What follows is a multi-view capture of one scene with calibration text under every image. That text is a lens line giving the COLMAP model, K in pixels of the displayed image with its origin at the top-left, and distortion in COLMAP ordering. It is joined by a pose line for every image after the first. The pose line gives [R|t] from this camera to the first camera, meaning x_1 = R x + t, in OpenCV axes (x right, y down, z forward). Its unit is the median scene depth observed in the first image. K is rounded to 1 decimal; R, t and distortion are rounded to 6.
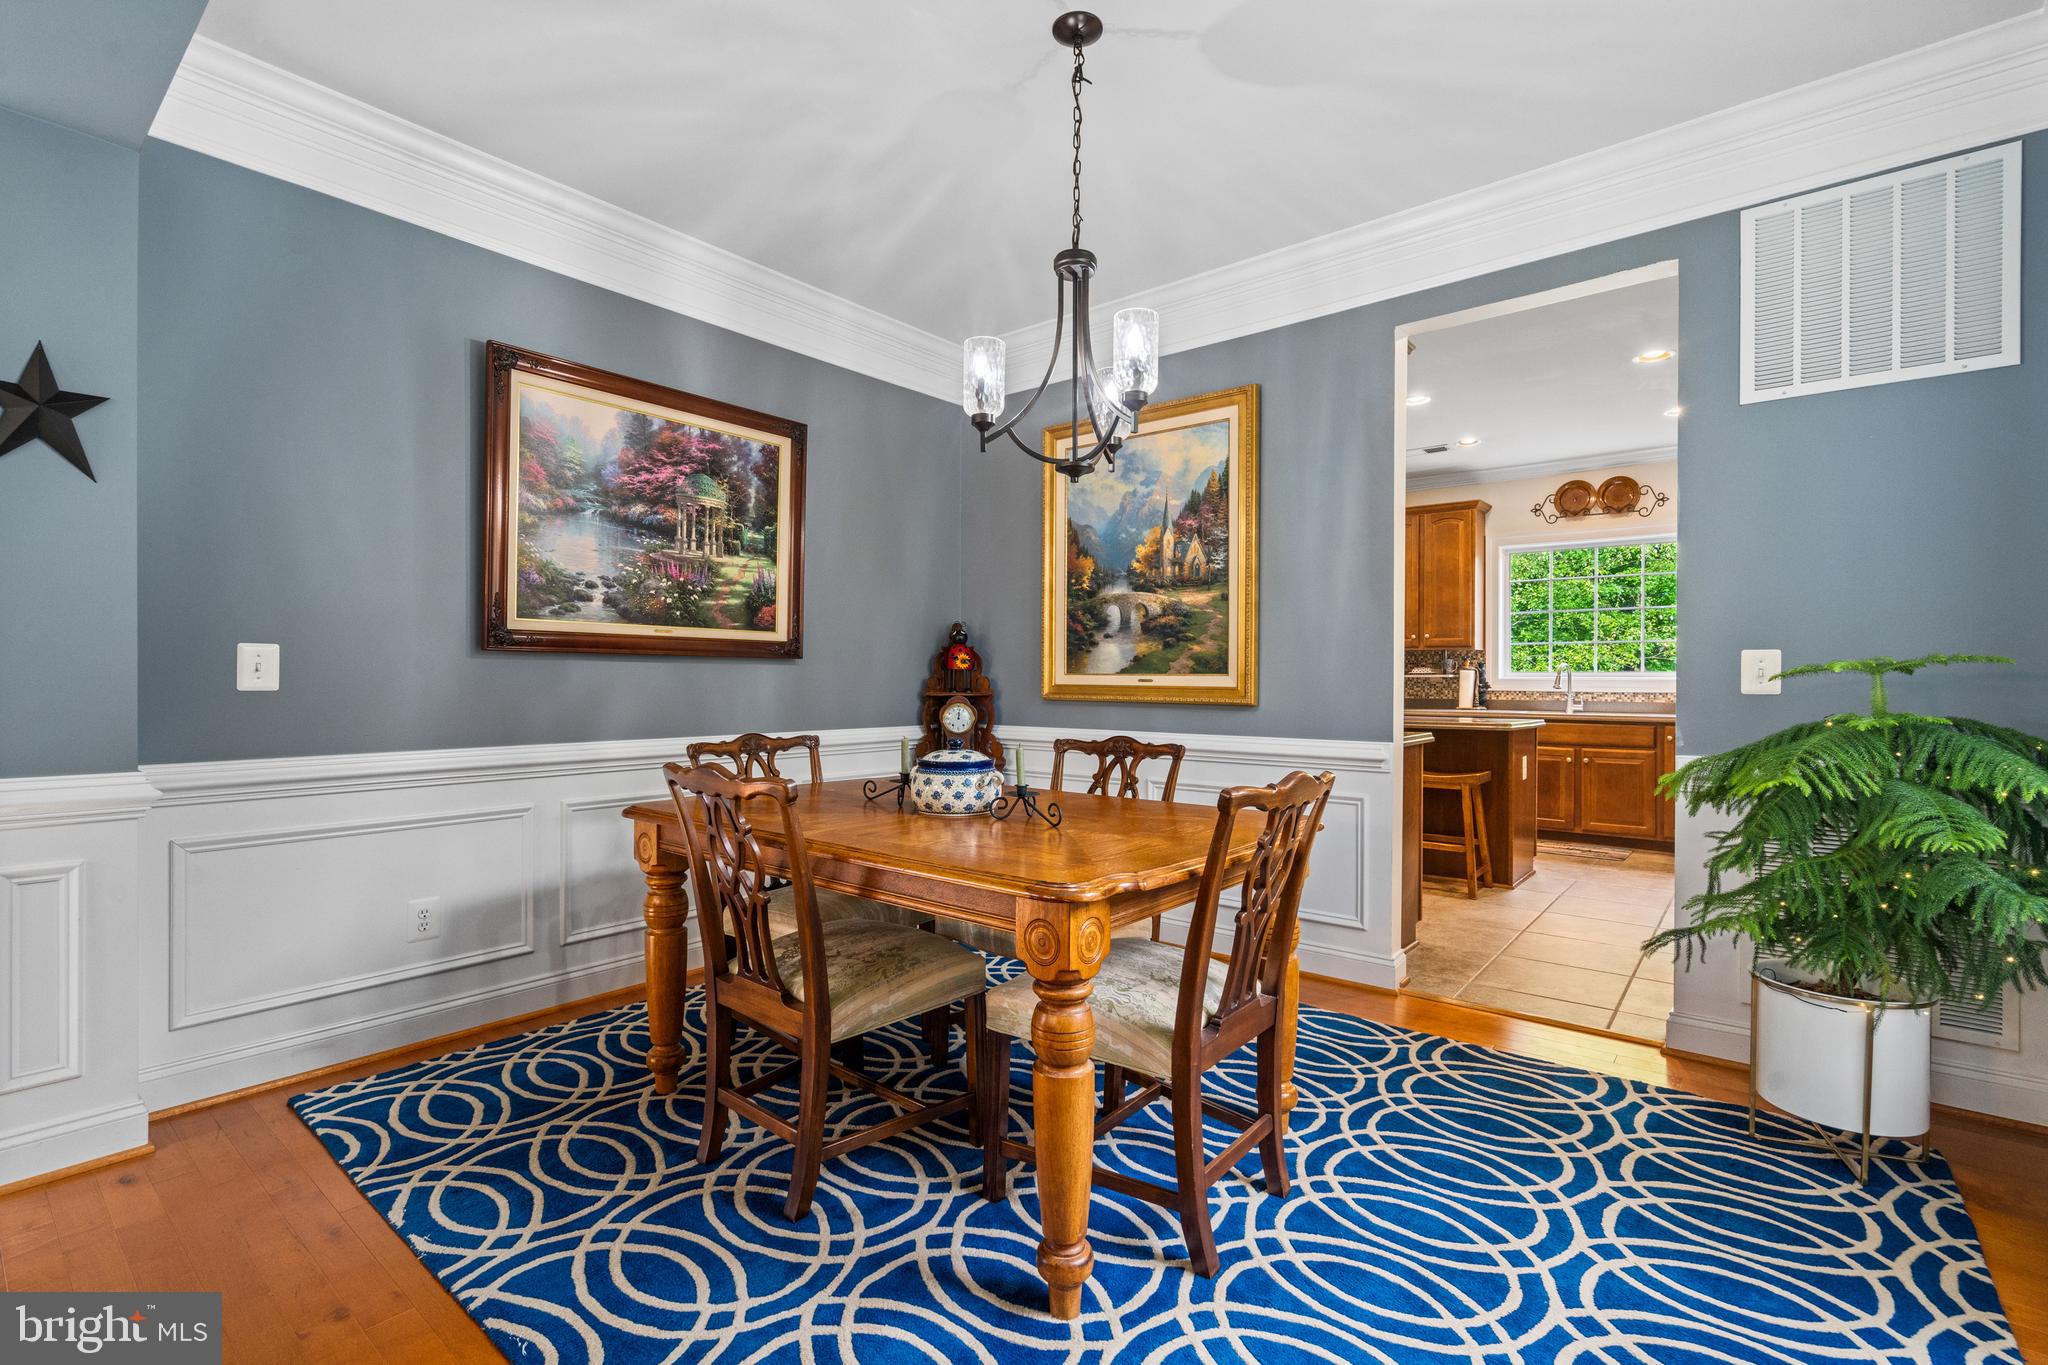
lens RADIAL K [[924.6, 0, 1024.0], [0, 924.6, 682.5], [0, 0, 1]] dist [-0.010608, 0.003374]
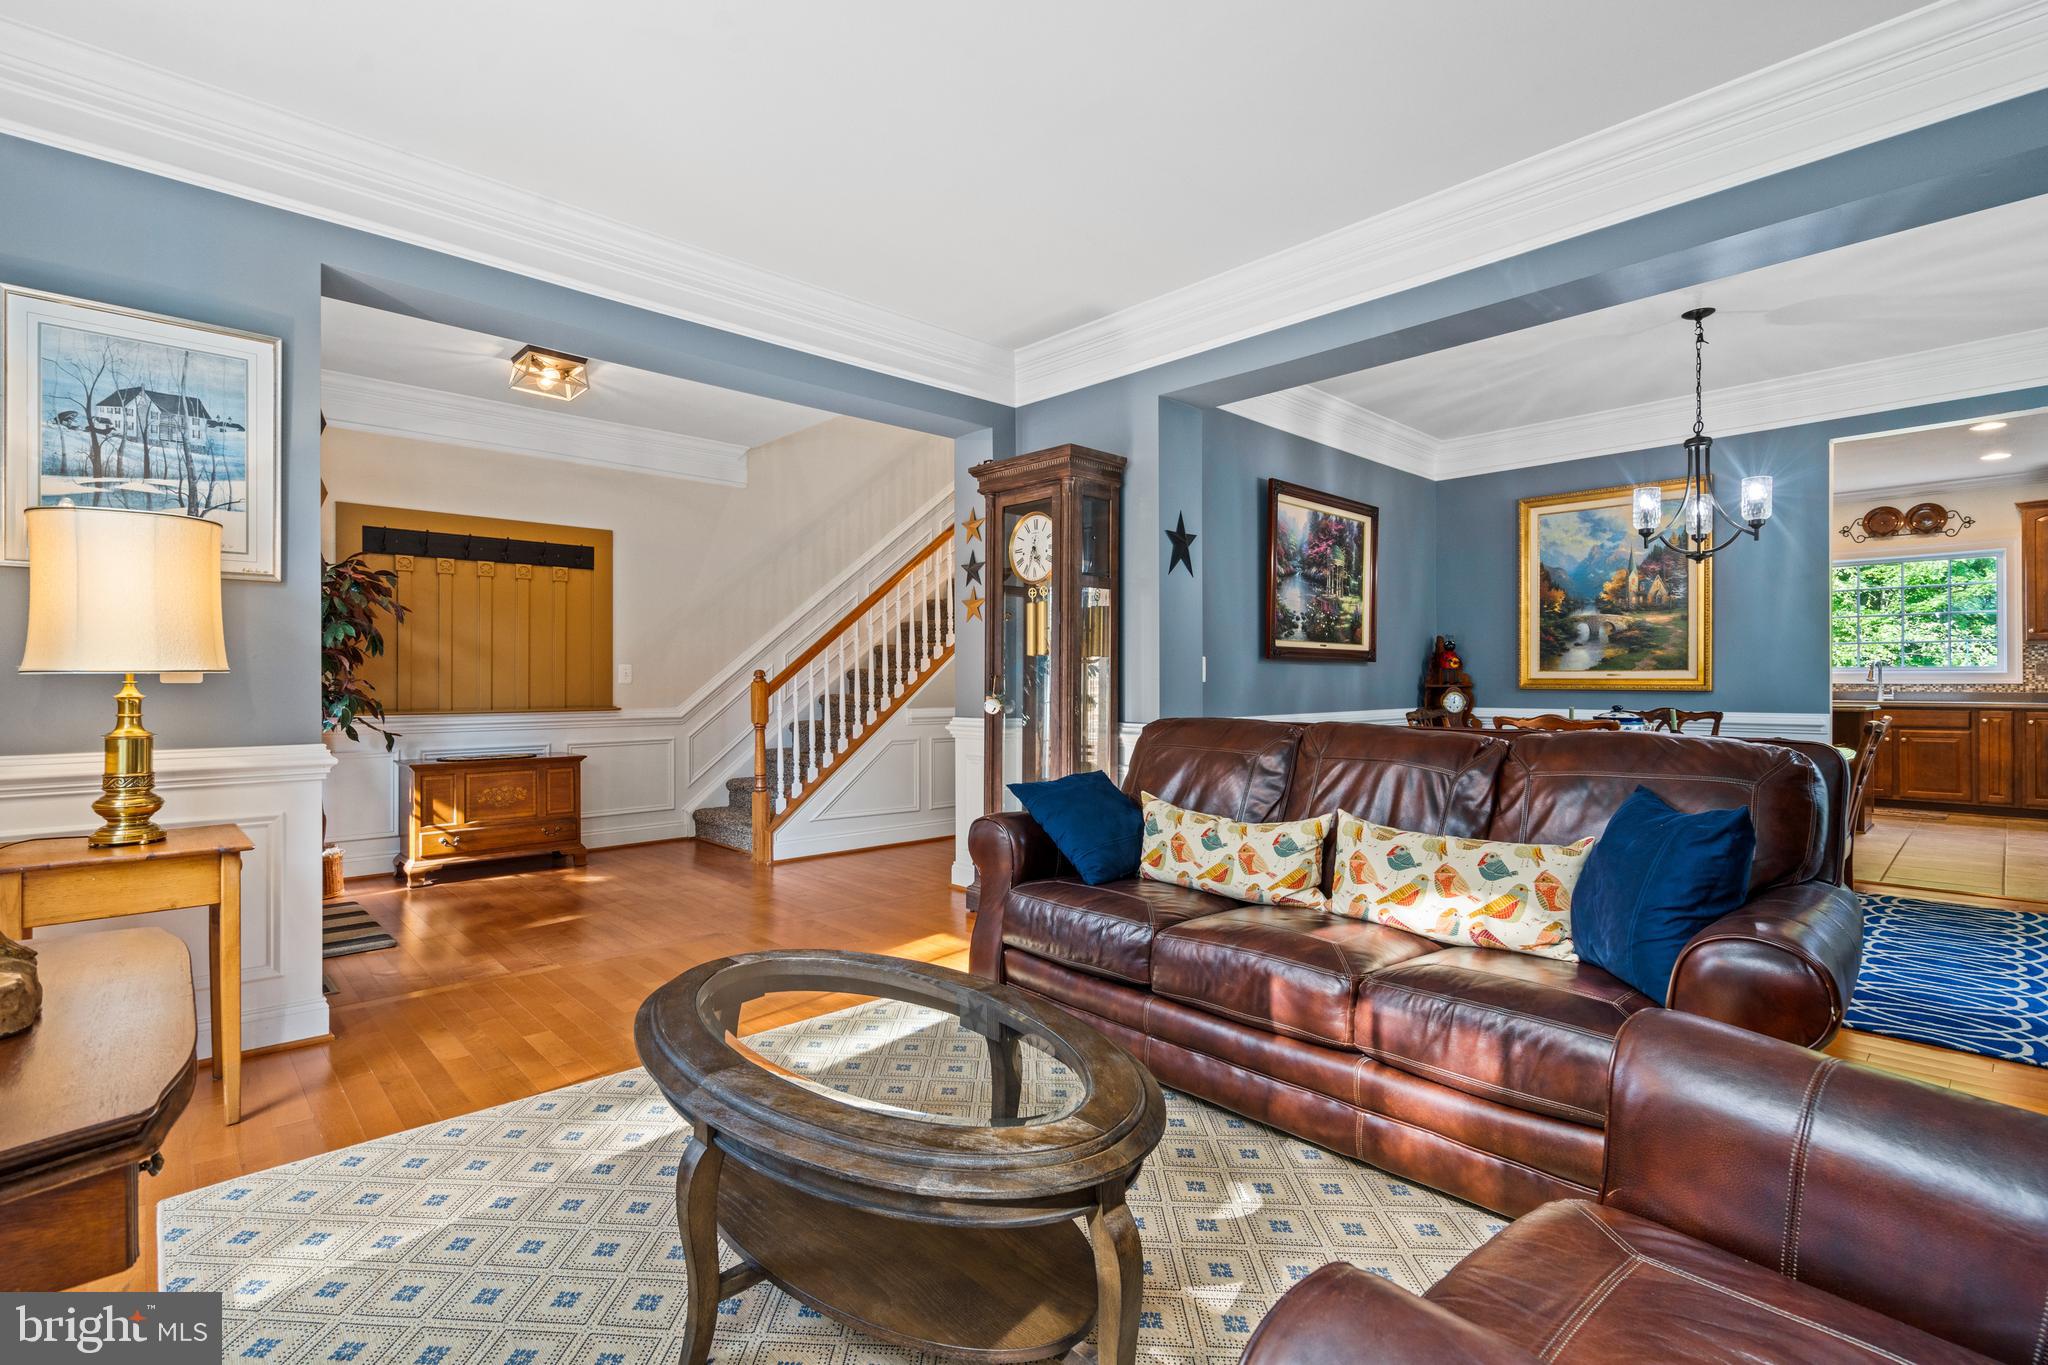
lens RADIAL K [[933.8, 0, 1035.4], [0, 933.8, 679.8], [0, 0, 1]] dist [-0.001019, 0.001046]
pose [[0.992628, -0.006164, -0.121046, -0.603447], [0.005698, 0.999975, -0.004195, 0.006649], [0.121068, 0.003474, 0.992638, -0.579645]]
